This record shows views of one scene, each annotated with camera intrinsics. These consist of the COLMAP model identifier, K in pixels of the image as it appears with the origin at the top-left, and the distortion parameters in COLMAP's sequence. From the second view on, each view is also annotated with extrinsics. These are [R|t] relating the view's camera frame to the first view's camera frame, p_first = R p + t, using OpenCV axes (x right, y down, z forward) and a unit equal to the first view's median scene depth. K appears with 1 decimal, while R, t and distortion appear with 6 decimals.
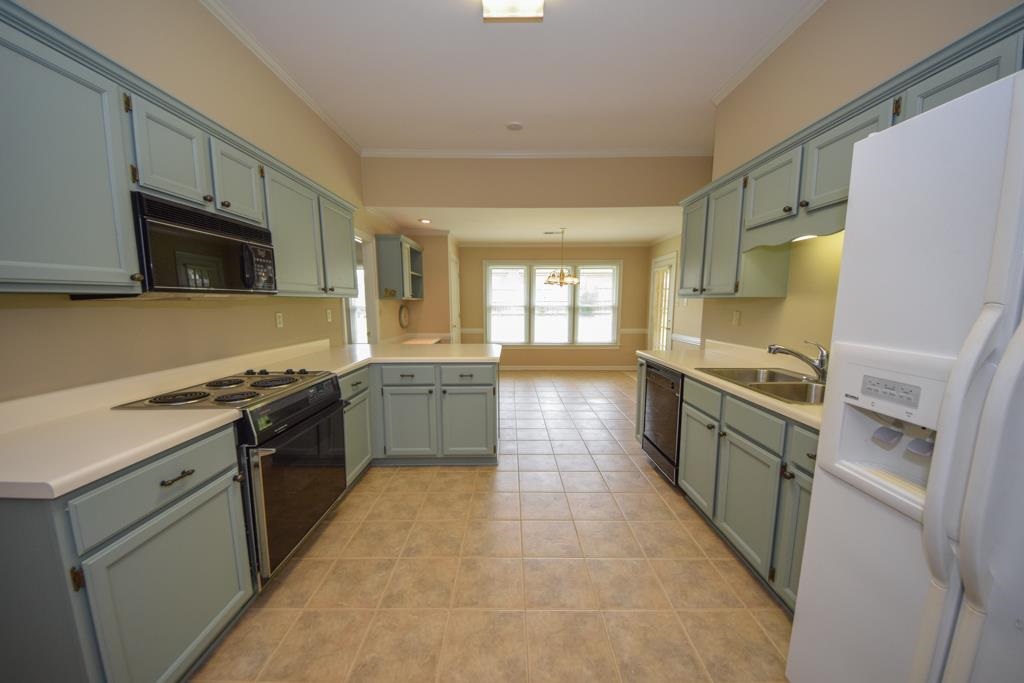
lens RADIAL K [[370.2, 0, 514.8], [0, 370.2, 347.6], [0, 0, 1]] dist [0.032856, -0.018680]
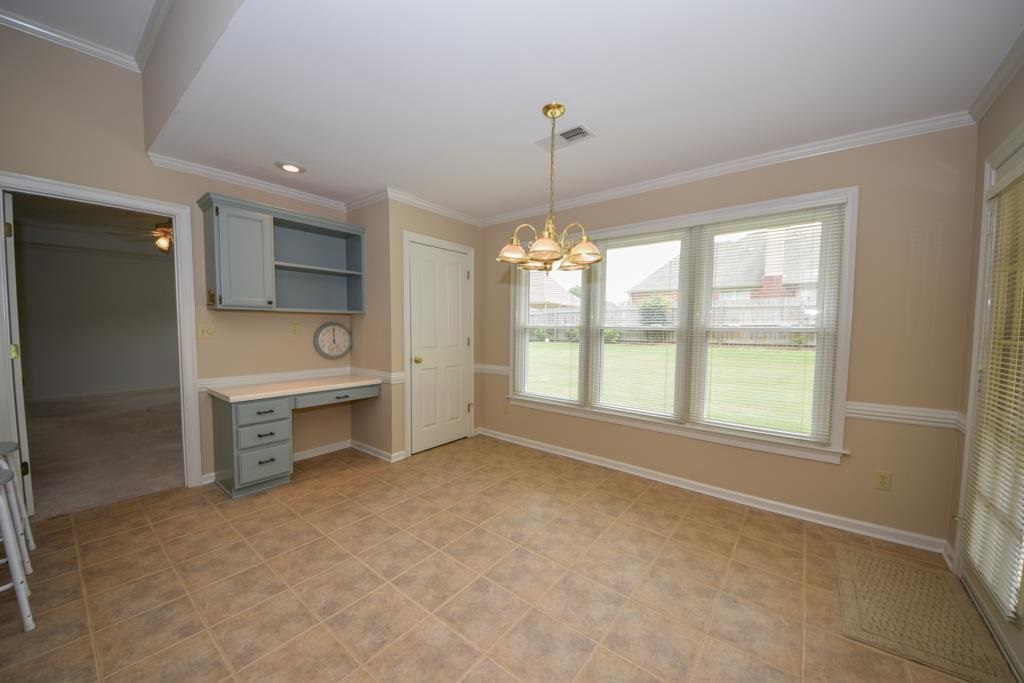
lens RADIAL K [[370.2, 0, 514.8], [0, 370.2, 347.6], [0, 0, 1]] dist [0.032856, -0.018680]
pose [[0.787137, 0.044218, -0.615191, 0.583771], [-0.085157, 0.995666, -0.037394, -0.136059], [0.610871, 0.081822, 0.787491, 1.274646]]
